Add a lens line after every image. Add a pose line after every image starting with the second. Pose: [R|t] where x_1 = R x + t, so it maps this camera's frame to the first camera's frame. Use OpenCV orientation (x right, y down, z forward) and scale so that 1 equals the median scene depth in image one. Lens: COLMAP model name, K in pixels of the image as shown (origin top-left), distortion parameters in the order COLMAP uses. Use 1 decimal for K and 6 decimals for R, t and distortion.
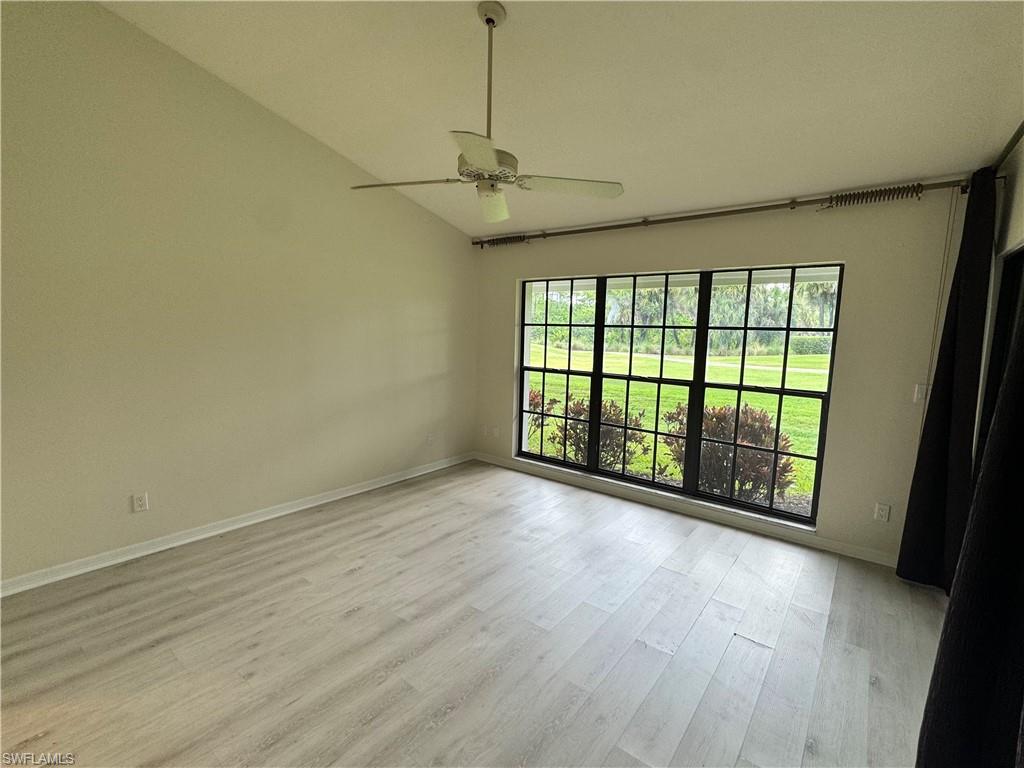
lens RADIAL K [[465.9, 0, 509.9], [0, 465.9, 386.5], [0, 0, 1]] dist [-0.005136, 0.000725]
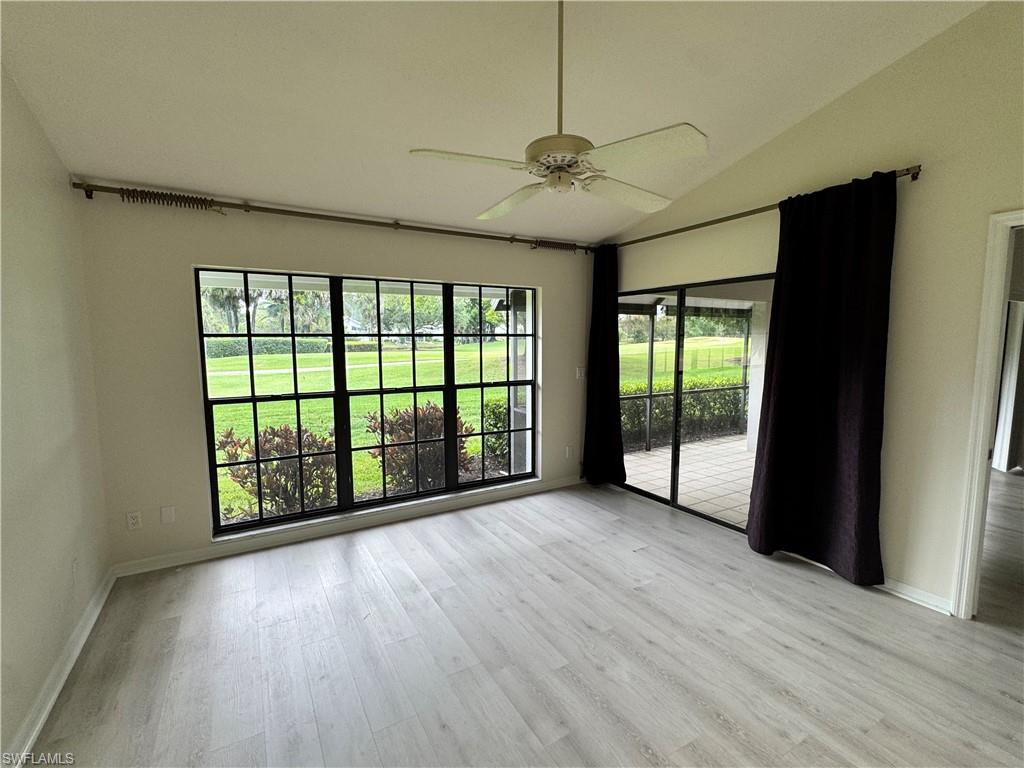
lens RADIAL K [[465.9, 0, 514.2], [0, 465.9, 384.6], [0, 0, 1]] dist [-0.005136, 0.000725]
pose [[0.354517, -0.115948, 0.927833, -0.489844], [0.130033, 0.988754, 0.073876, -0.064470], [-0.925964, 0.094458, 0.365607, 0.420405]]
